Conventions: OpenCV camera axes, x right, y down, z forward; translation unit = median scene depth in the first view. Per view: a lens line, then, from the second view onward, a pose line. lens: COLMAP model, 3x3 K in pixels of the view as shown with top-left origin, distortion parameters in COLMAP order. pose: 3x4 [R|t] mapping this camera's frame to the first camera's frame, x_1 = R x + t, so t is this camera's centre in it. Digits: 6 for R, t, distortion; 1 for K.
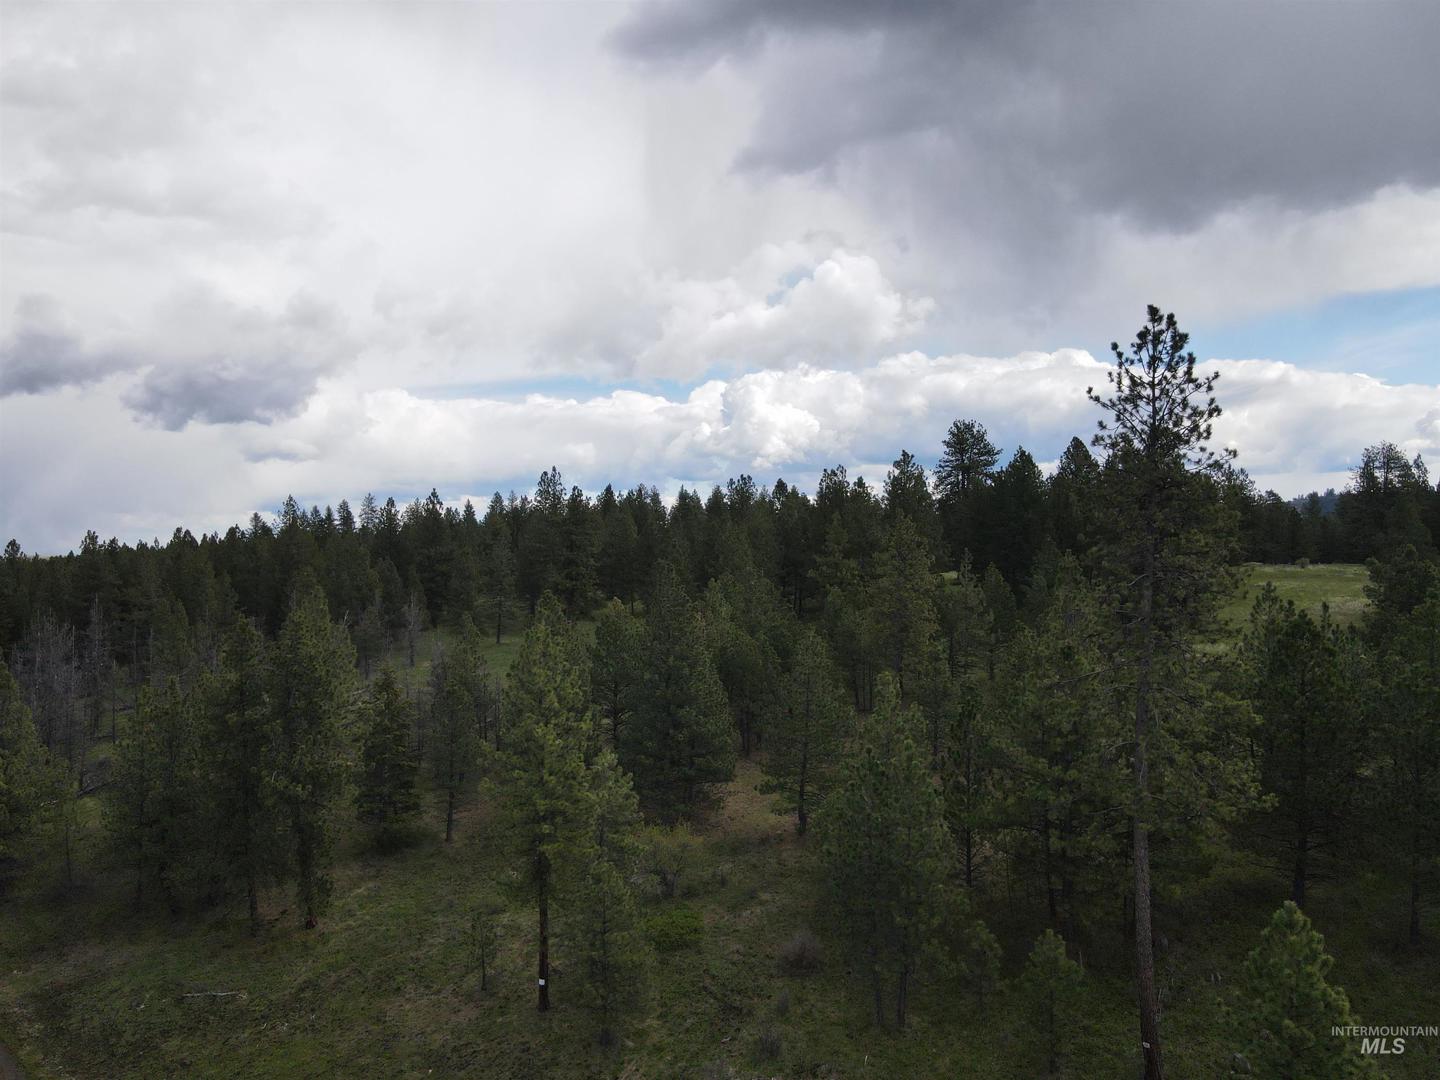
lens RADIAL K [[1037.8, 0, 722.6], [0, 1037.8, 521.6], [0, 0, 1]] dist [0.001867, 0.009098]
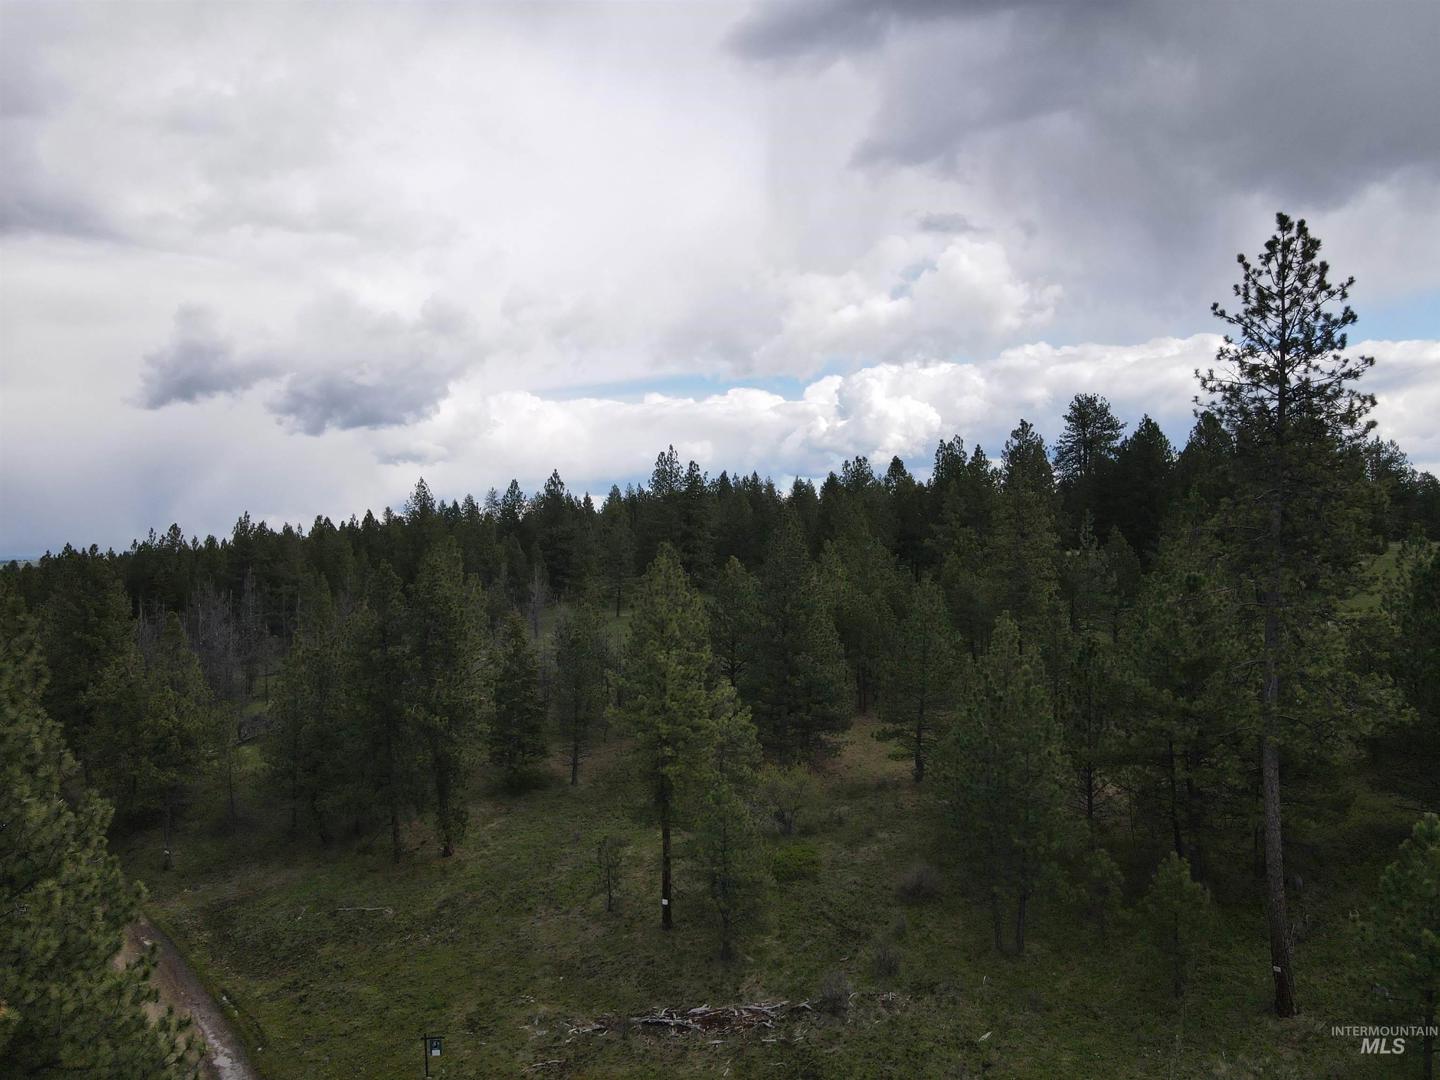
lens RADIAL K [[1037.8, 0, 722.6], [0, 1037.8, 521.6], [0, 0, 1]] dist [0.001867, 0.009098]
pose [[0.993911, -0.004775, -0.110083, -0.000726], [0.005298, 0.999976, 0.004454, 0.046246], [0.110060, -0.005010, 0.993912, -0.017624]]
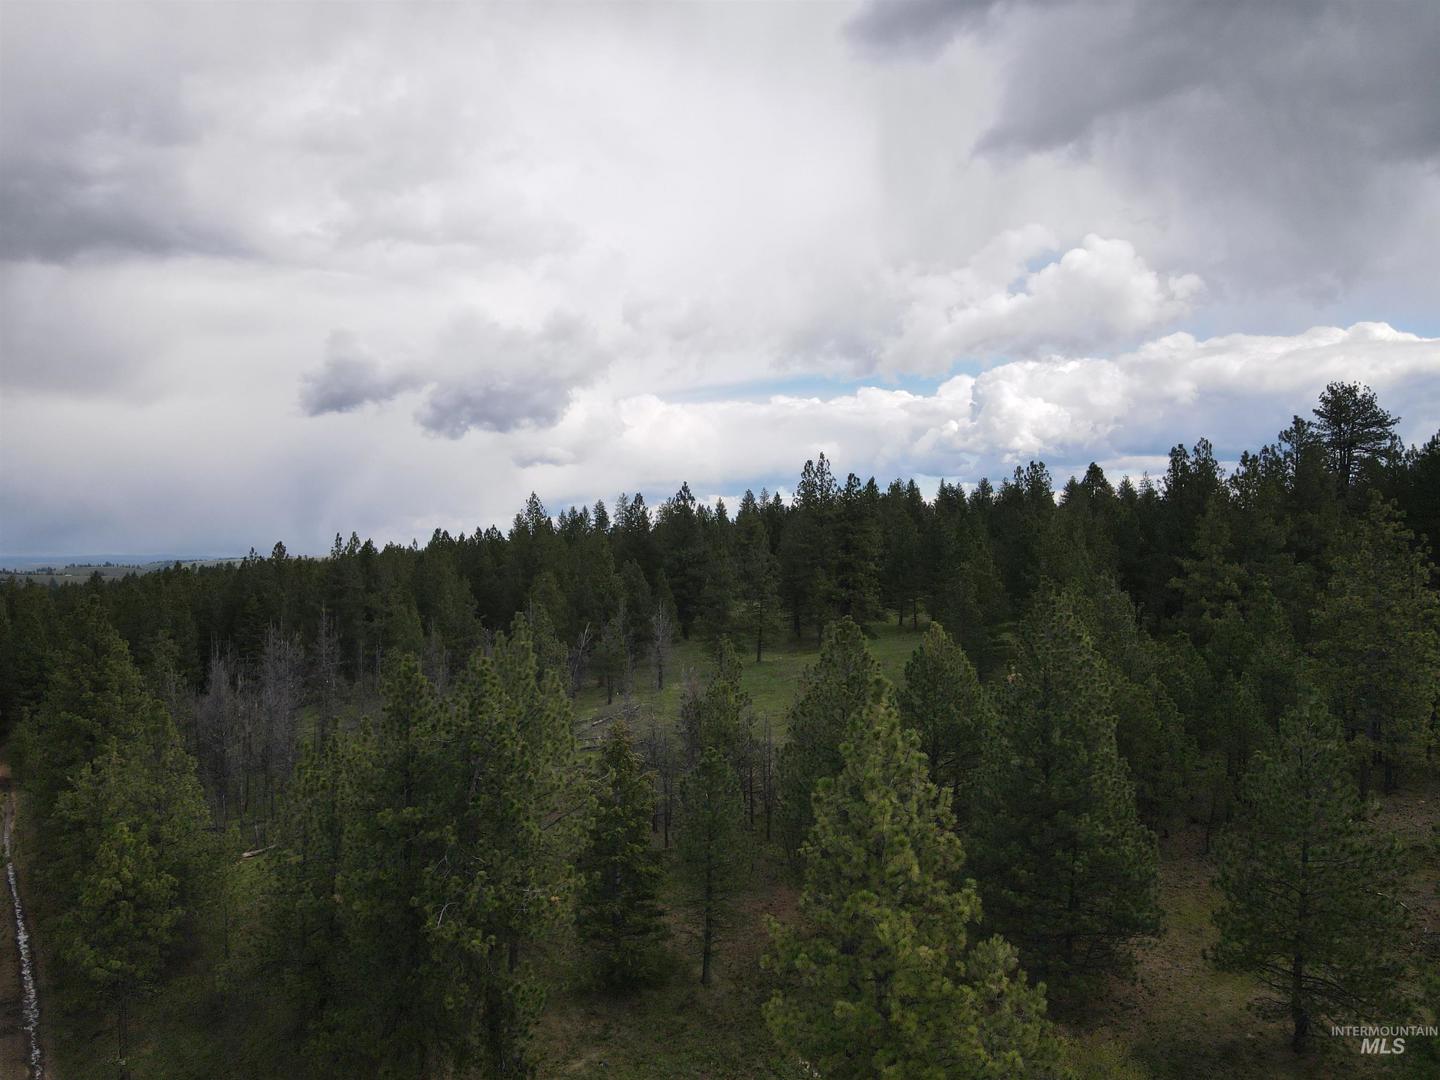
lens RADIAL K [[1037.8, 0, 722.6], [0, 1037.8, 521.6], [0, 0, 1]] dist [0.001867, 0.009098]
pose [[0.972552, -0.009716, -0.232482, -0.104696], [0.010096, 0.999949, 0.000445, 0.004960], [0.232466, -0.002780, 0.972601, 0.385172]]
